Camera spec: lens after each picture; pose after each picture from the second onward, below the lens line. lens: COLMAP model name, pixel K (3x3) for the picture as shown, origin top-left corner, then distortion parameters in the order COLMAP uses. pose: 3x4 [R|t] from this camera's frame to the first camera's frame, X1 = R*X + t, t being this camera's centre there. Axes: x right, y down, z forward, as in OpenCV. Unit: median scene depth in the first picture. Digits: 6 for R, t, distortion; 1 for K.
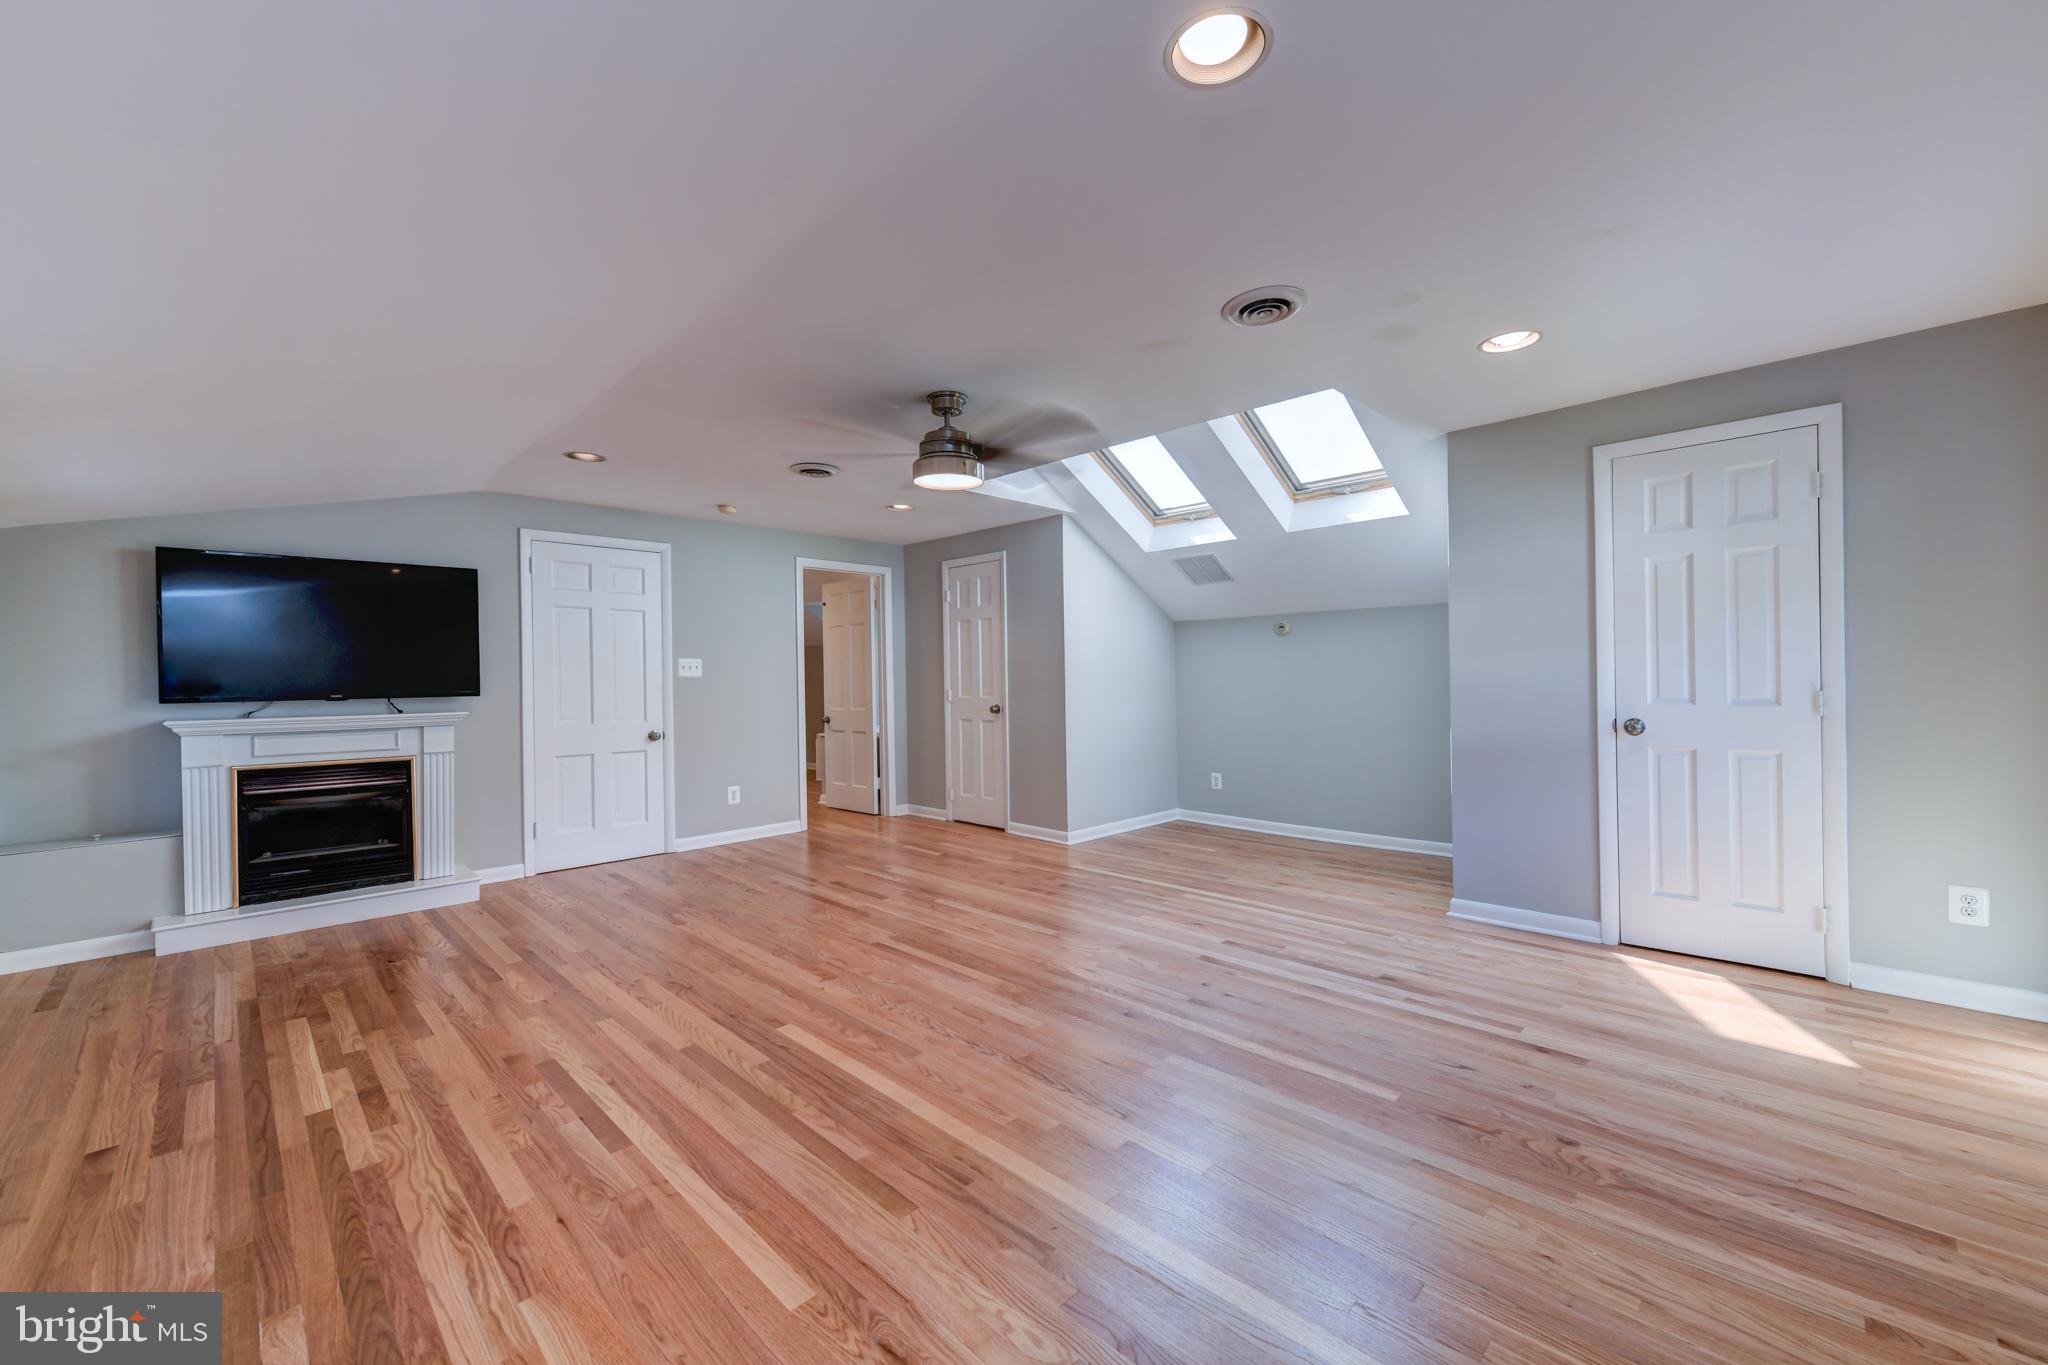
lens RADIAL K [[804.0, 0, 1026.1], [0, 804.0, 675.2], [0, 0, 1]] dist [0.004257, -0.000447]
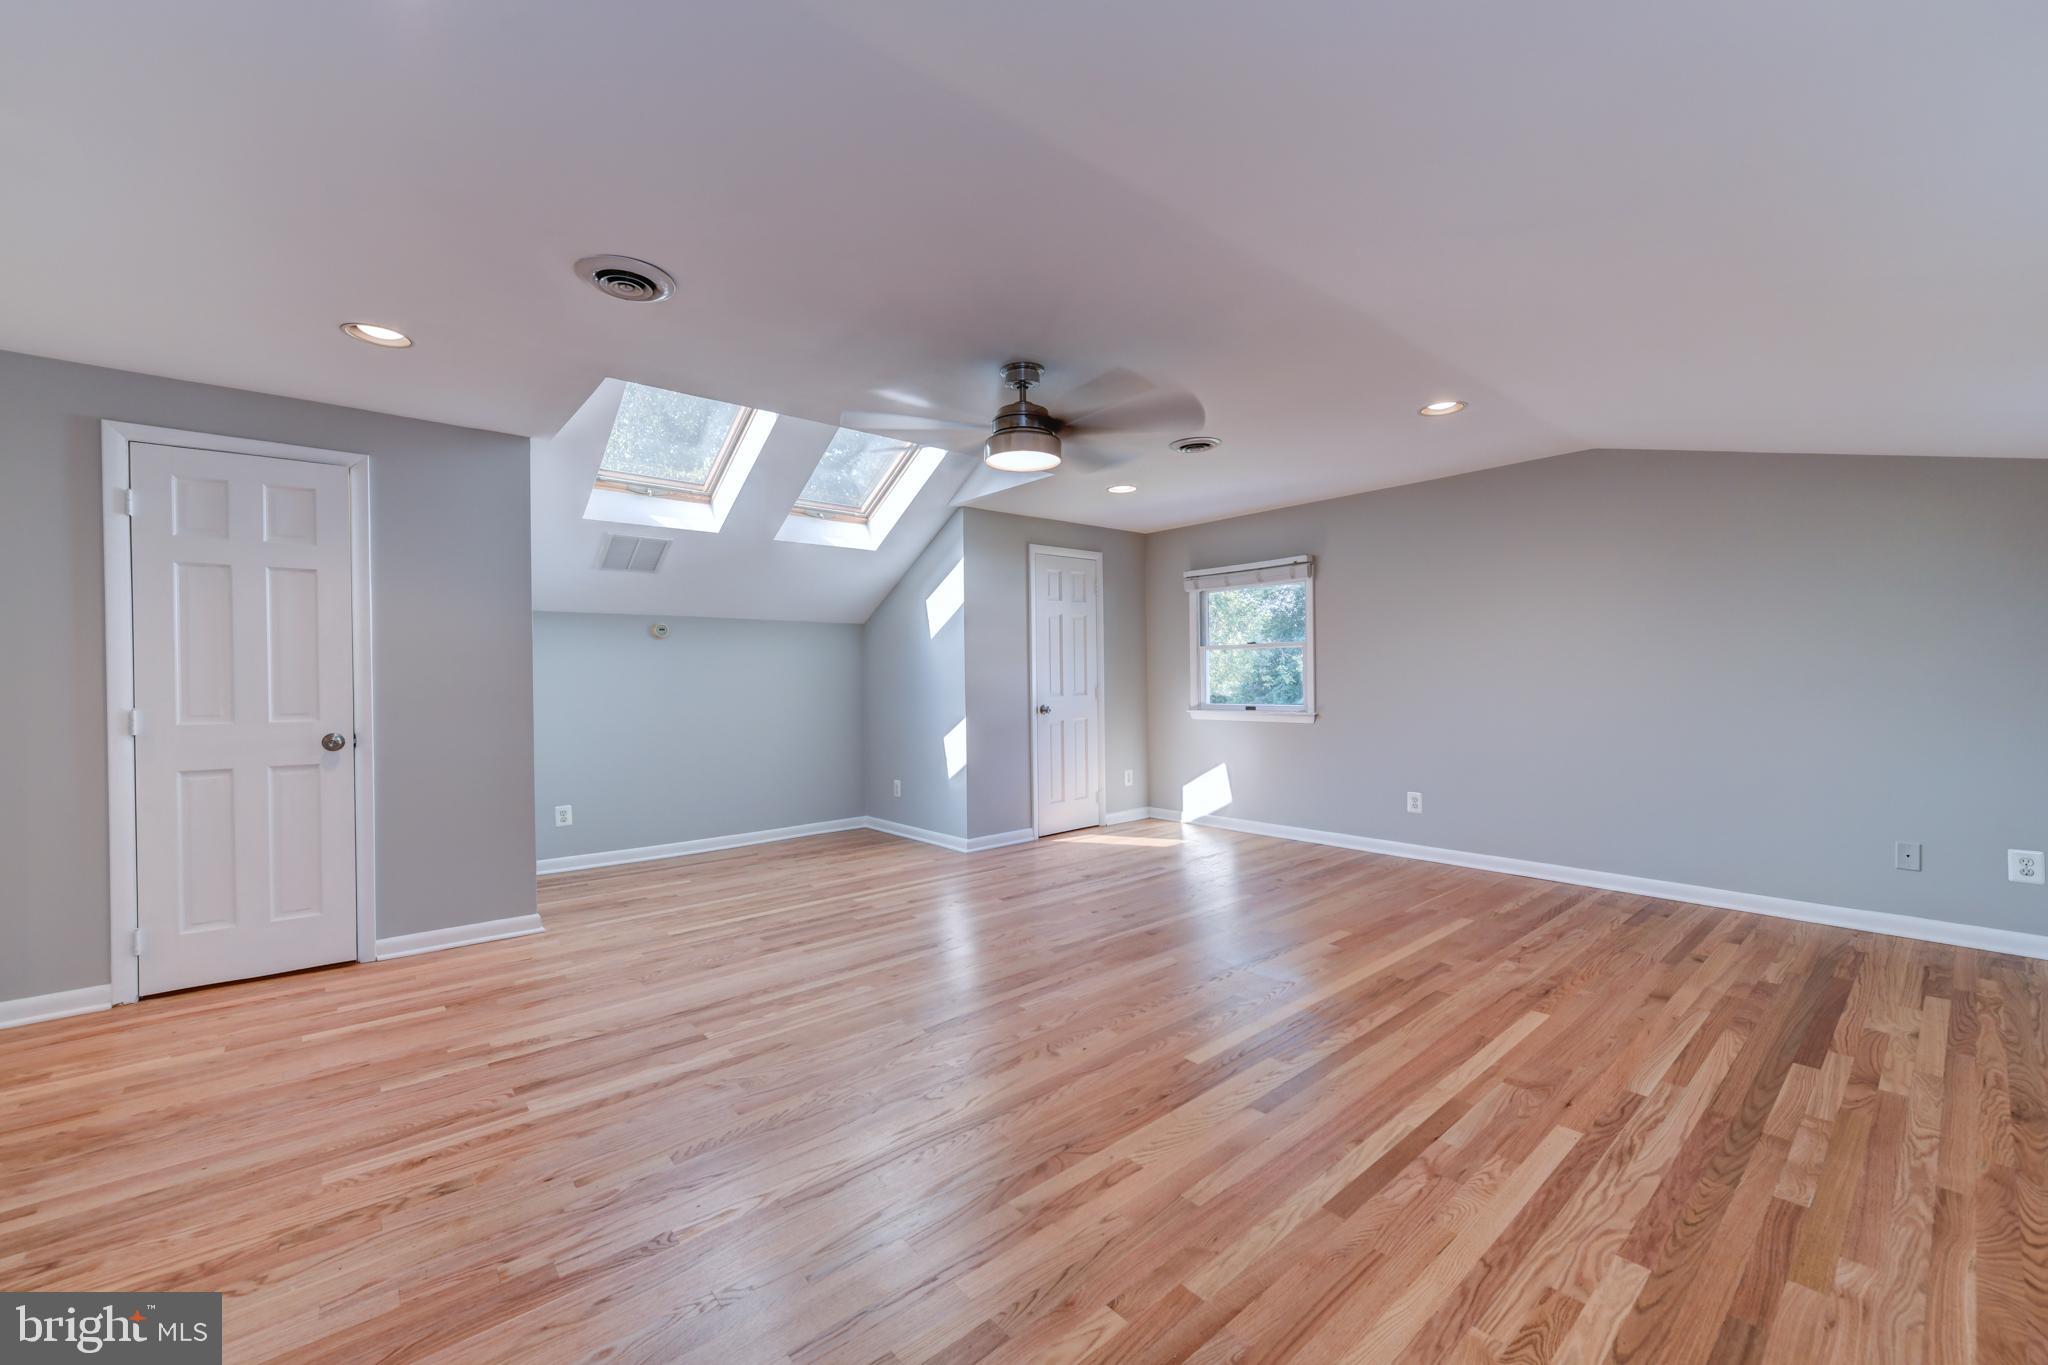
lens RADIAL K [[804.0, 0, 1026.1], [0, 804.0, 675.2], [0, 0, 1]] dist [0.004257, -0.000447]
pose [[0.086265, 0.016523, 0.996135, -1.156216], [0.009242, 0.999806, -0.017384, 0.023054], [-0.996229, 0.010706, 0.086095, 1.050836]]
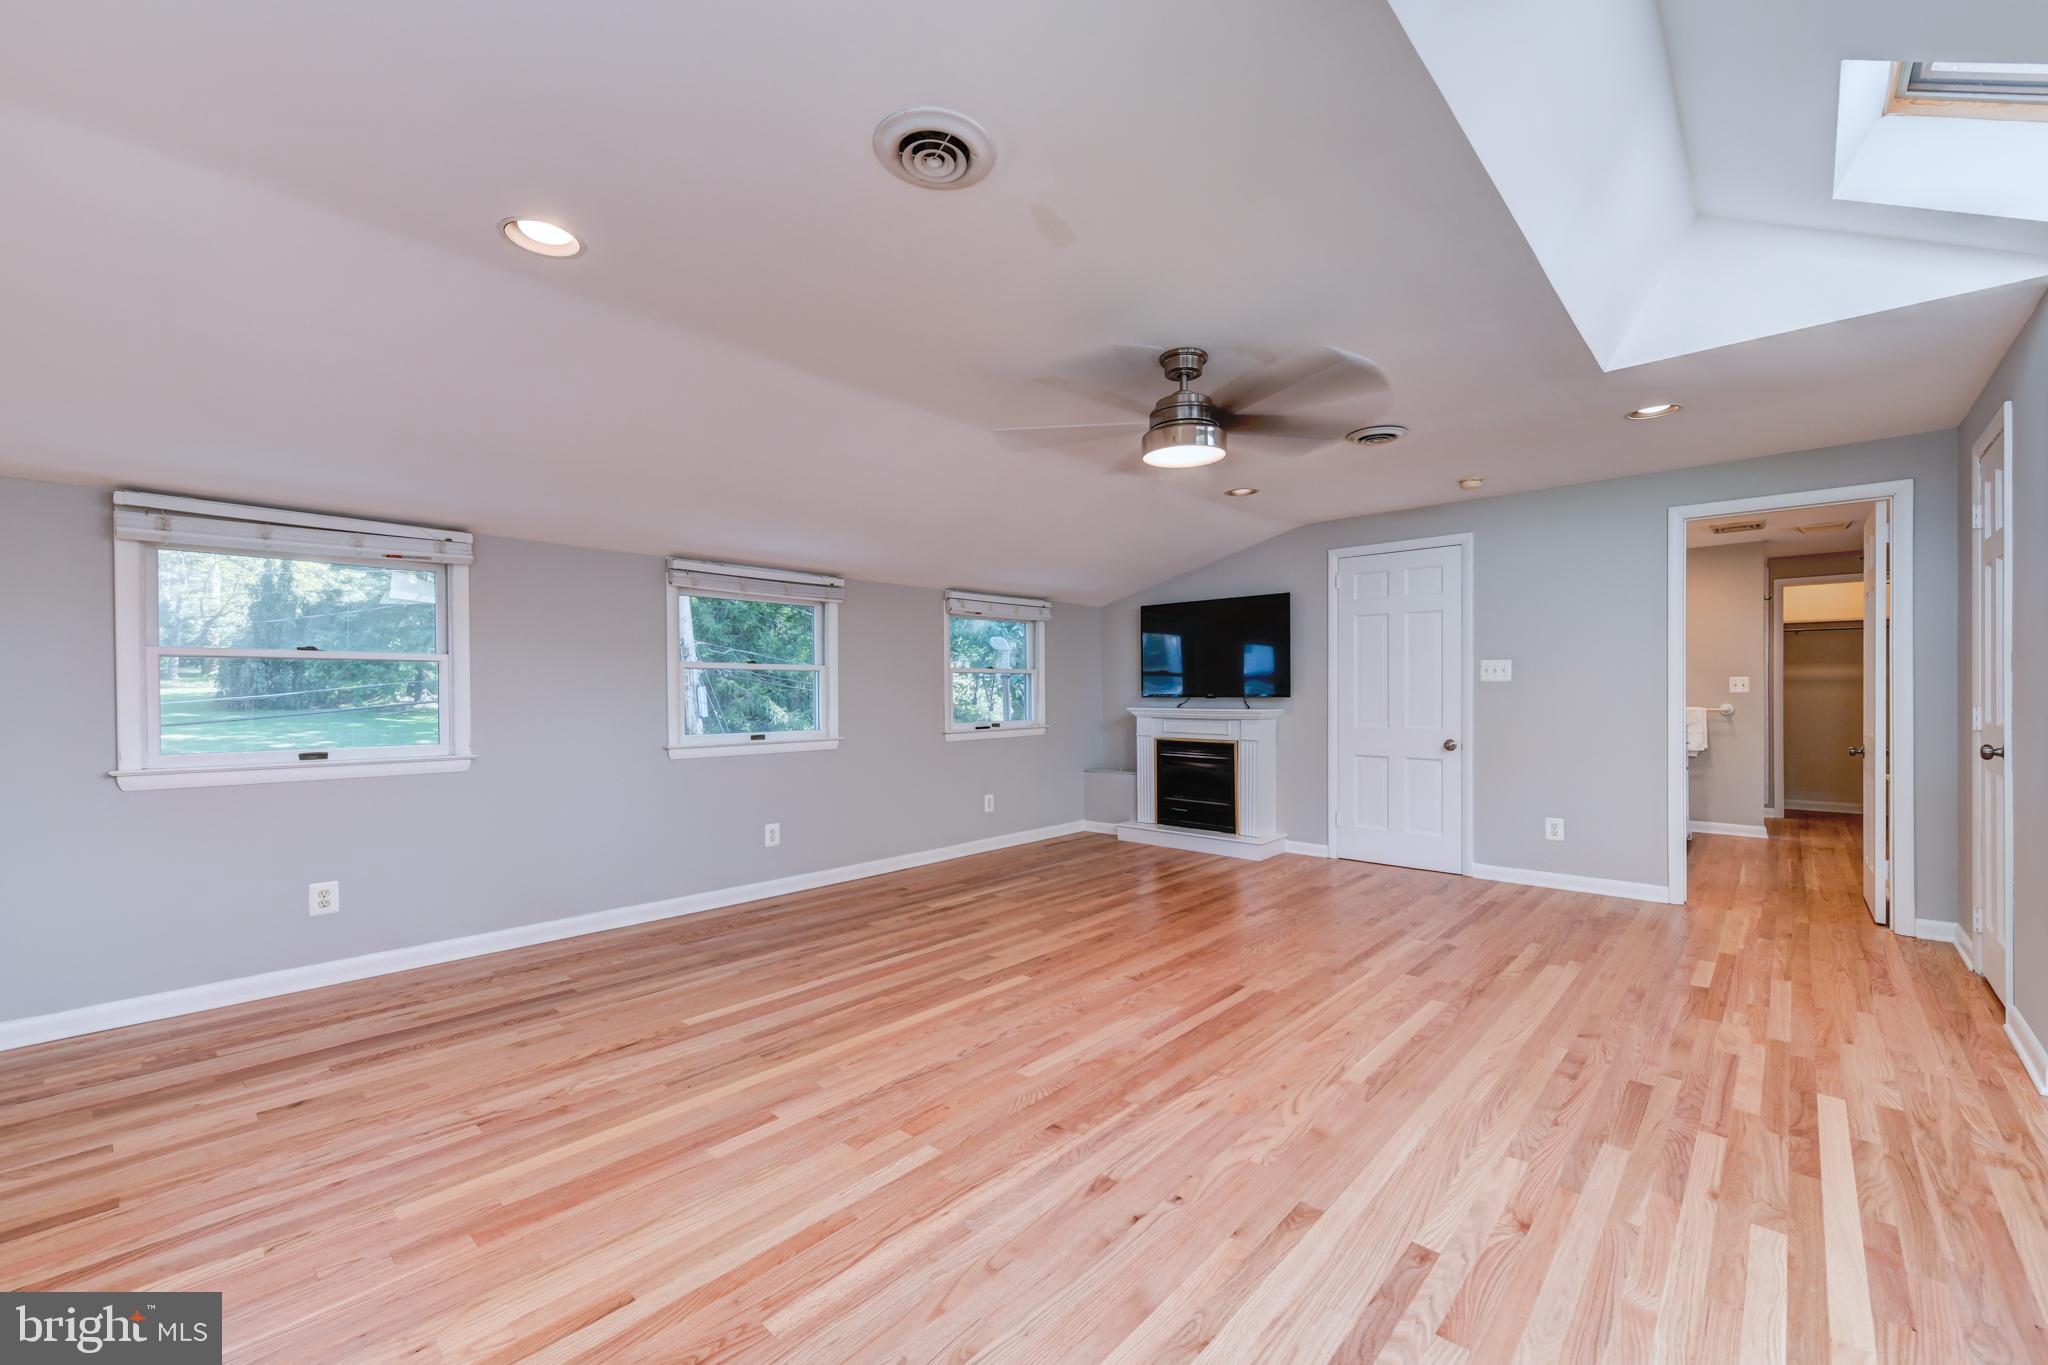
lens RADIAL K [[825.1, 0, 1037.4], [0, 825.1, 699.3], [0, 0, 1]] dist [0.001296, -0.000102]
pose [[0.044734, 0.025206, -0.998681, 0.875591], [0.004754, 0.999665, 0.025444, -0.008196], [0.998988, -0.005886, 0.044599, 0.918585]]
